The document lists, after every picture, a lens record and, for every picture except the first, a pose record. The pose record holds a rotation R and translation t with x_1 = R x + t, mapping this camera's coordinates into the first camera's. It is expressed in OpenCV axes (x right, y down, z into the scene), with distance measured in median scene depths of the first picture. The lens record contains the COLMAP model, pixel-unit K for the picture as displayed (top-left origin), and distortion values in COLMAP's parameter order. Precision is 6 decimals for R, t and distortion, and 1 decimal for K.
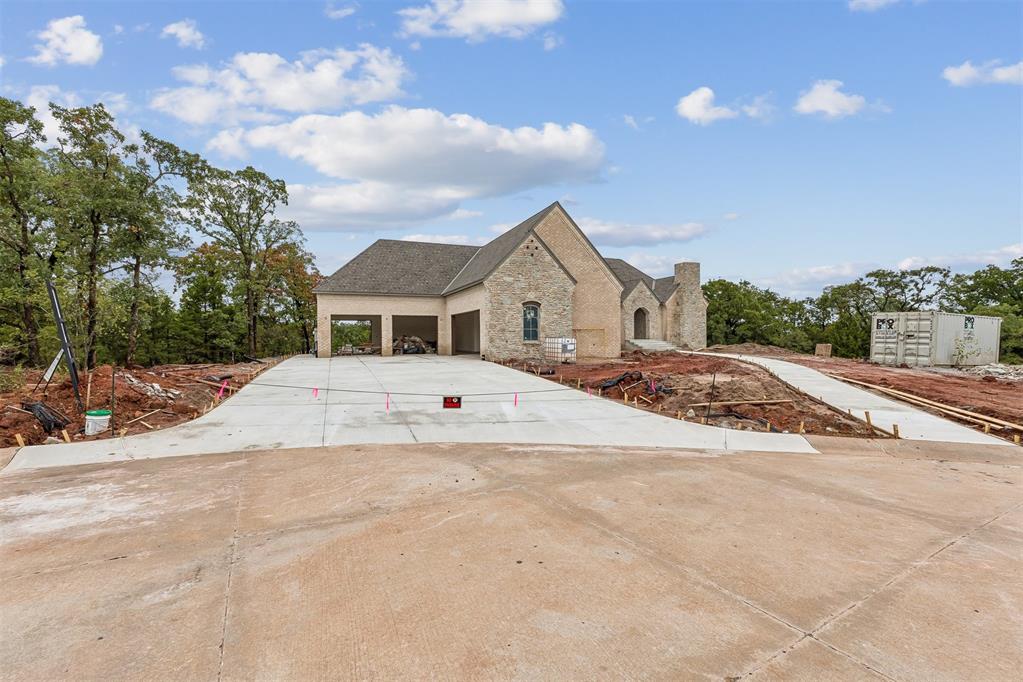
lens RADIAL K [[430.6, 0, 513.1], [0, 430.6, 335.7], [0, 0, 1]] dist [0.003453, 0.000827]
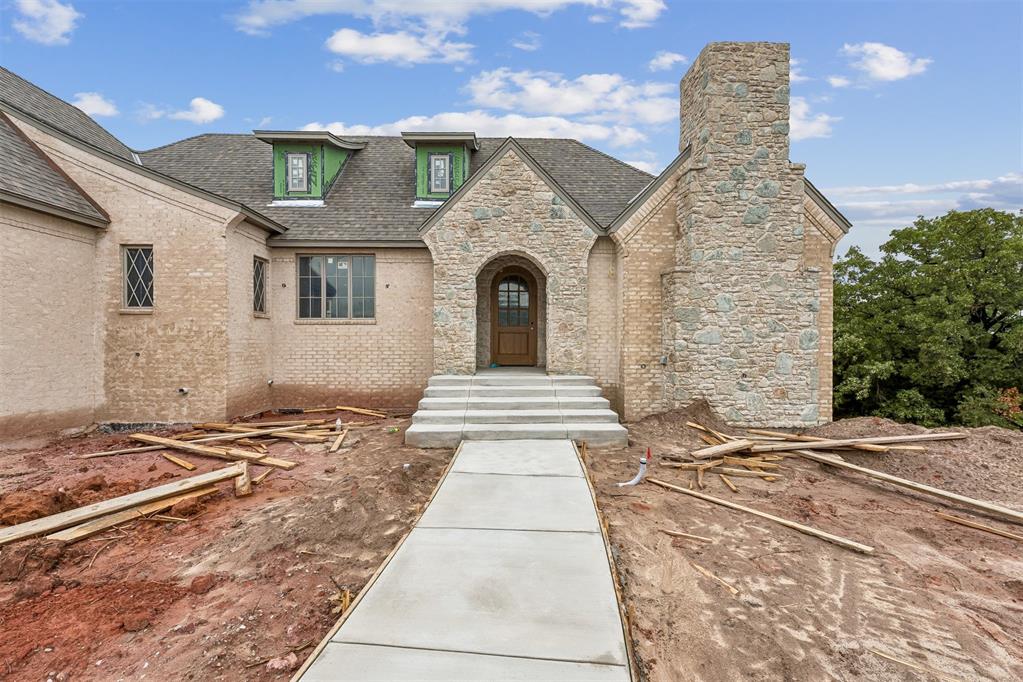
lens RADIAL K [[430.6, 0, 511.3], [0, 430.6, 340.8], [0, 0, 1]] dist [0.003453, 0.000827]
pose [[0.930973, 0.007037, -0.365021, 0.608918], [-0.005570, 0.999972, 0.005072, -0.020583], [0.365046, -0.002689, 0.930985, 1.172838]]
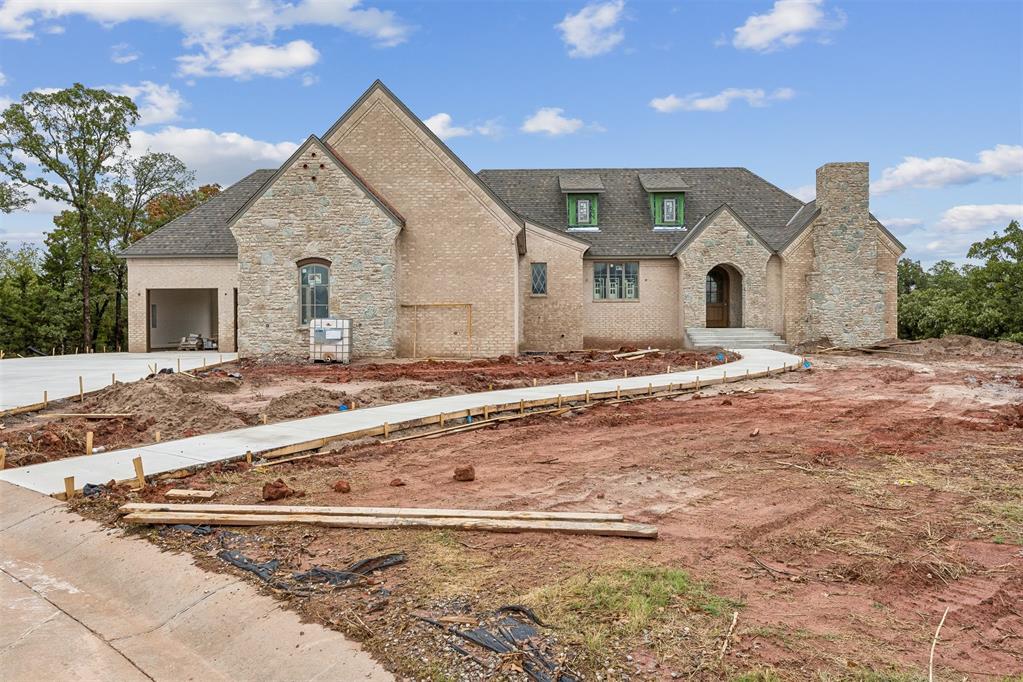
lens RADIAL K [[784.1, 0, 511.5], [0, 784.1, 339.6], [0, 0, 1]] dist [0.011388, 0.000290]
pose [[0.911695, 0.004809, -0.410839, 0.688339], [-0.000623, 0.999947, 0.010322, 0.019644], [0.410867, -0.009154, 0.911650, 0.125623]]
